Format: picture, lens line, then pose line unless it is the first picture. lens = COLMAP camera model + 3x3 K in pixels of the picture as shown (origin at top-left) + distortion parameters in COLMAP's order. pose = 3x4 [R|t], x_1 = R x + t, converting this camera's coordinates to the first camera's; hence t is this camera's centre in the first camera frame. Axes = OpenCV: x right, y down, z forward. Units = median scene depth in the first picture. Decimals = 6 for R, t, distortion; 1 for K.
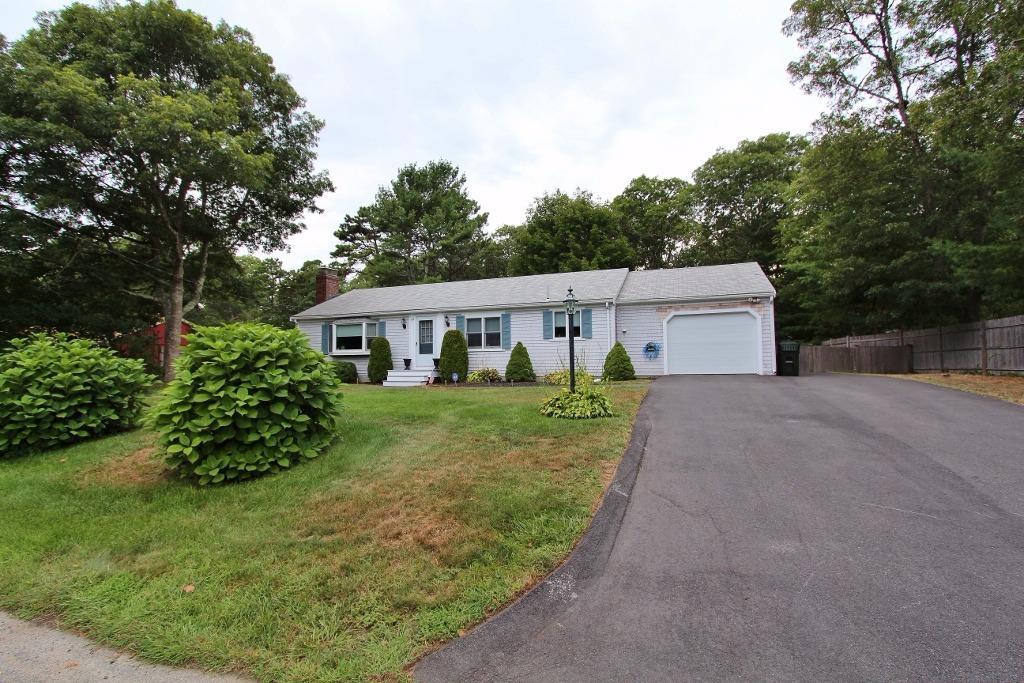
lens RADIAL K [[470.1, 0, 511.2], [0, 470.1, 340.7], [0, 0, 1]] dist [-0.021468, 0.002801]
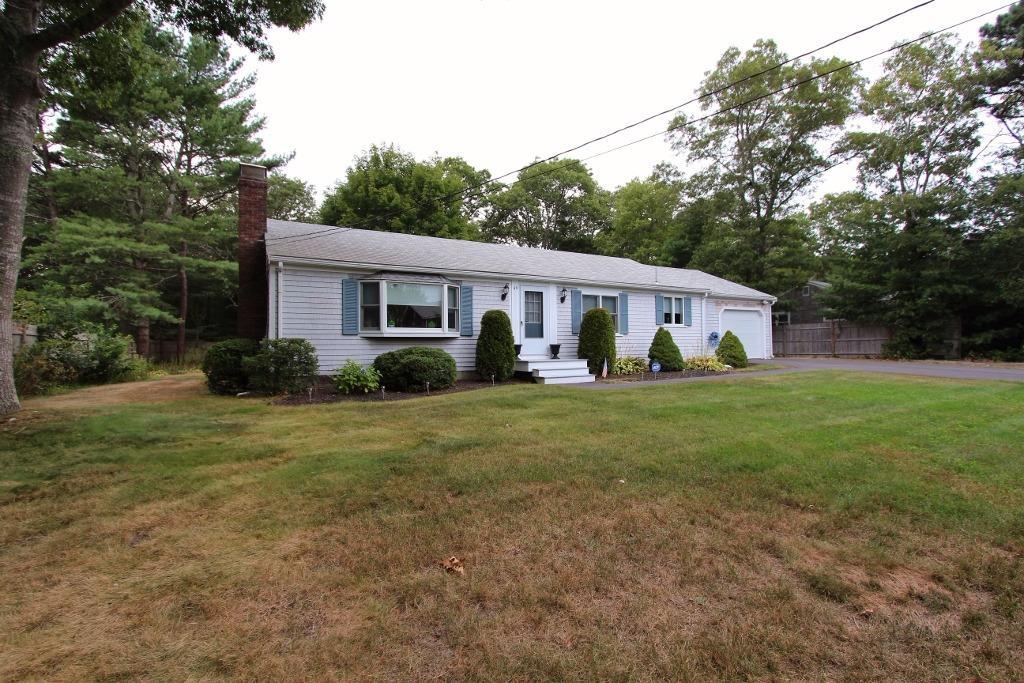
lens RADIAL K [[470.1, 0, 510.9], [0, 470.1, 335.5], [0, 0, 1]] dist [-0.021468, 0.002801]
pose [[0.639642, 0.022635, 0.768339, -0.730917], [-0.035322, 0.999376, -0.000035, 0.024766], [-0.767861, -0.027116, 0.640043, 0.539343]]
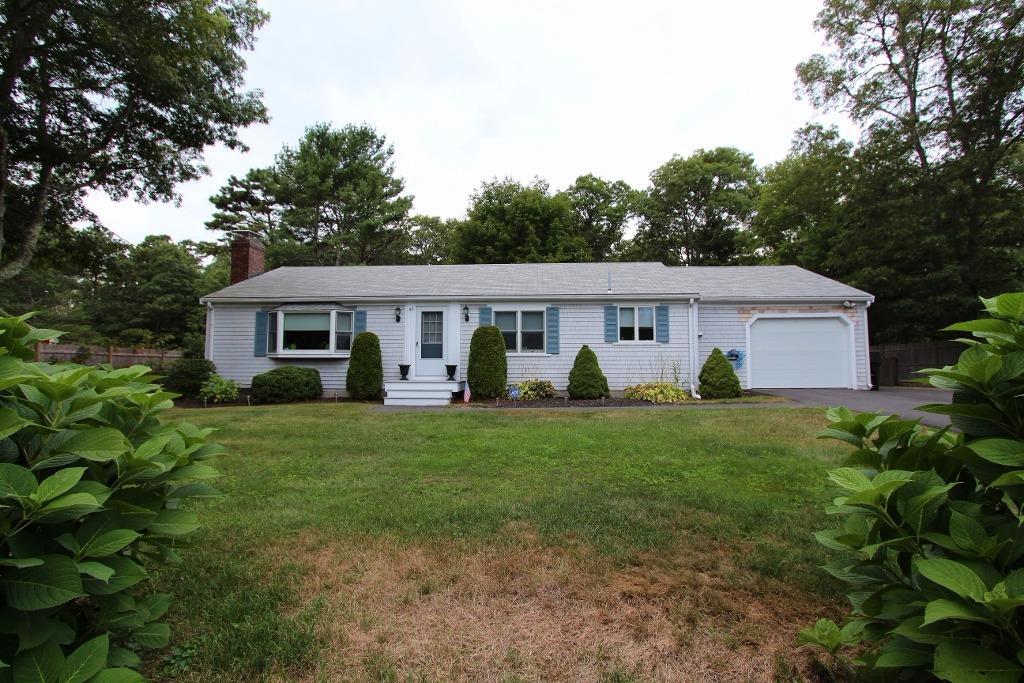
lens RADIAL K [[470.1, 0, 514.4], [0, 470.1, 343.6], [0, 0, 1]] dist [-0.021468, 0.002801]
pose [[0.955048, 0.027307, 0.295192, -0.261793], [-0.025411, 0.999624, -0.010260, 0.009360], [-0.295362, 0.002298, 0.955383, 0.266581]]
